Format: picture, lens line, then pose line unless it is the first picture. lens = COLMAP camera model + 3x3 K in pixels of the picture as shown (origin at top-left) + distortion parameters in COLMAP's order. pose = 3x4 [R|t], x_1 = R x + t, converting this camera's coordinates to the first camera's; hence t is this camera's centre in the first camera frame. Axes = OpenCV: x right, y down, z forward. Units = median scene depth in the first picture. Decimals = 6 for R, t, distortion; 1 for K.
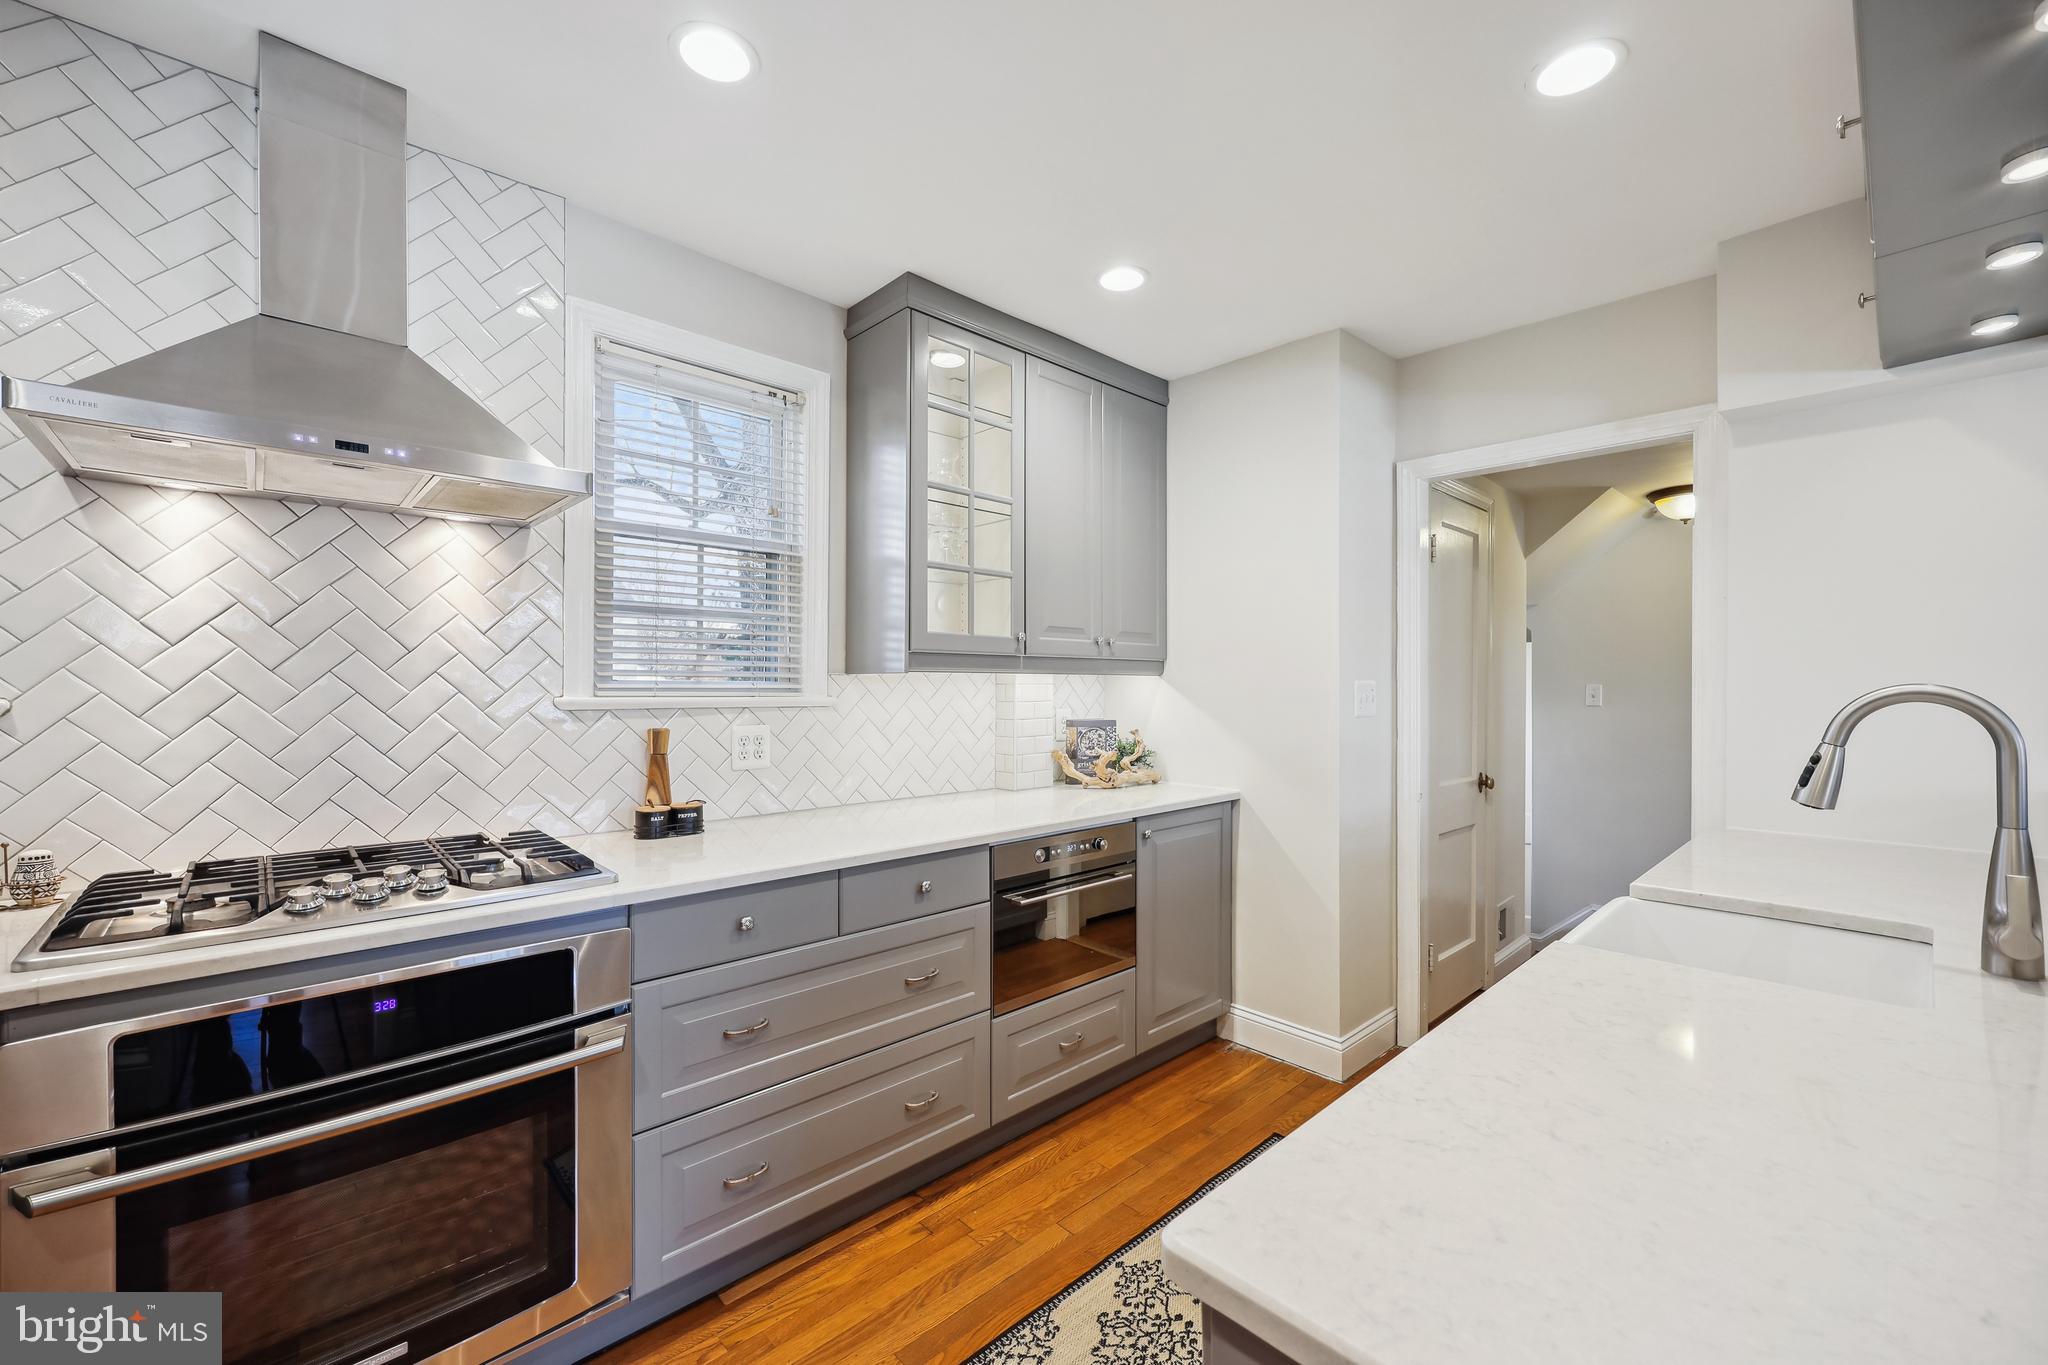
lens RADIAL K [[822.7, 0, 1024.9], [0, 822.7, 684.0], [0, 0, 1]] dist [-0.001891, 0.000552]
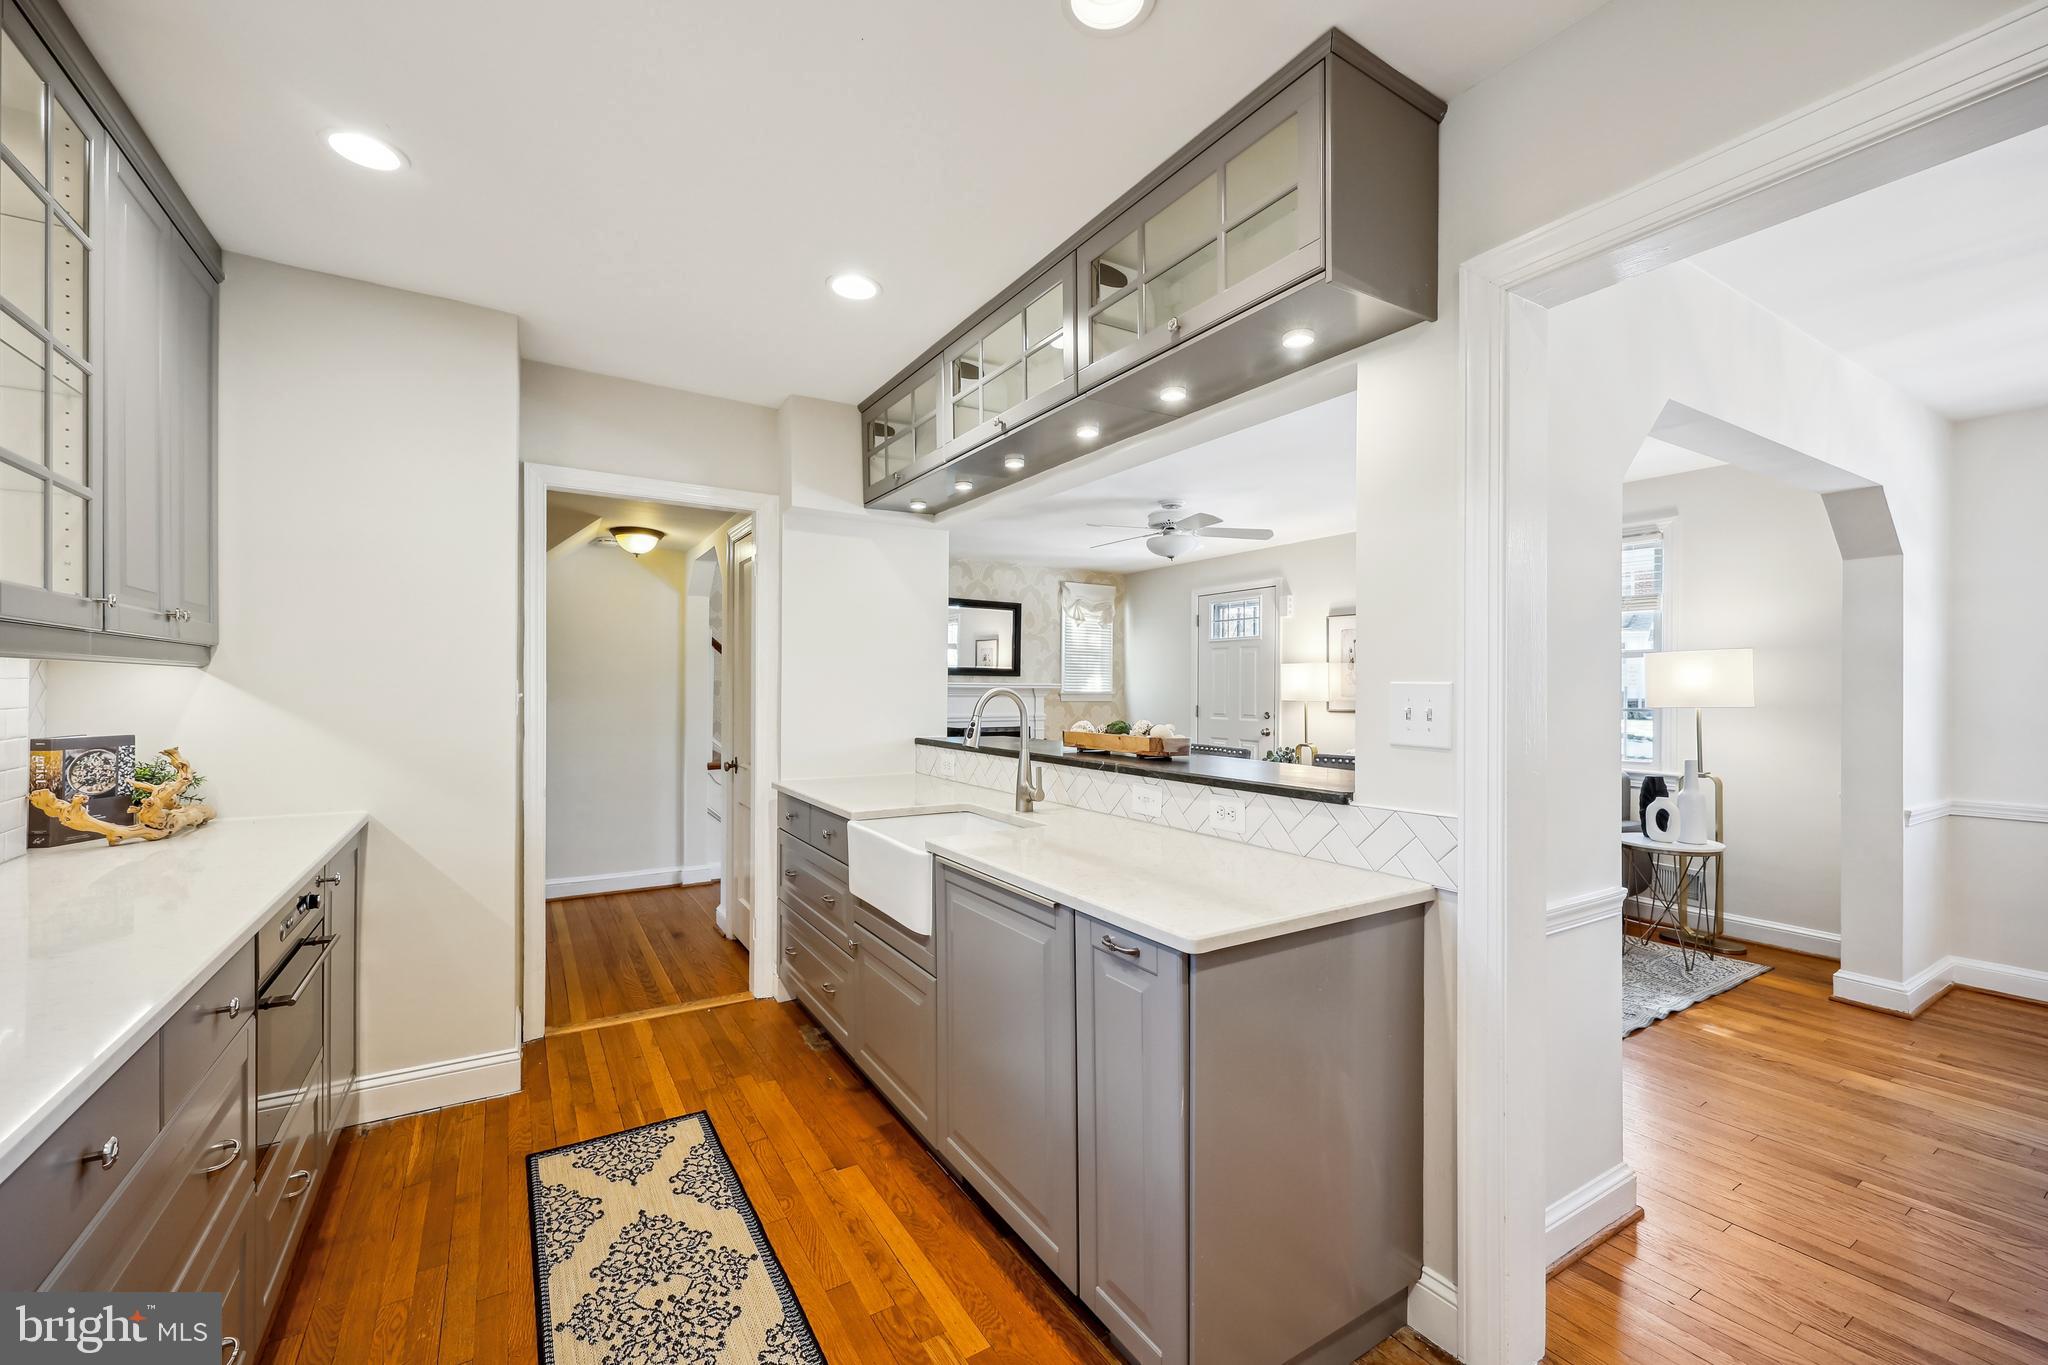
lens RADIAL K [[822.7, 0, 1026.3], [0, 822.7, 684.2], [0, 0, 1]] dist [-0.001891, 0.000552]
pose [[0.194334, 0.004908, 0.980923, -0.646030], [-0.006492, 0.999972, -0.003717, 0.003192], [-0.980914, -0.005646, 0.194360, 0.317647]]
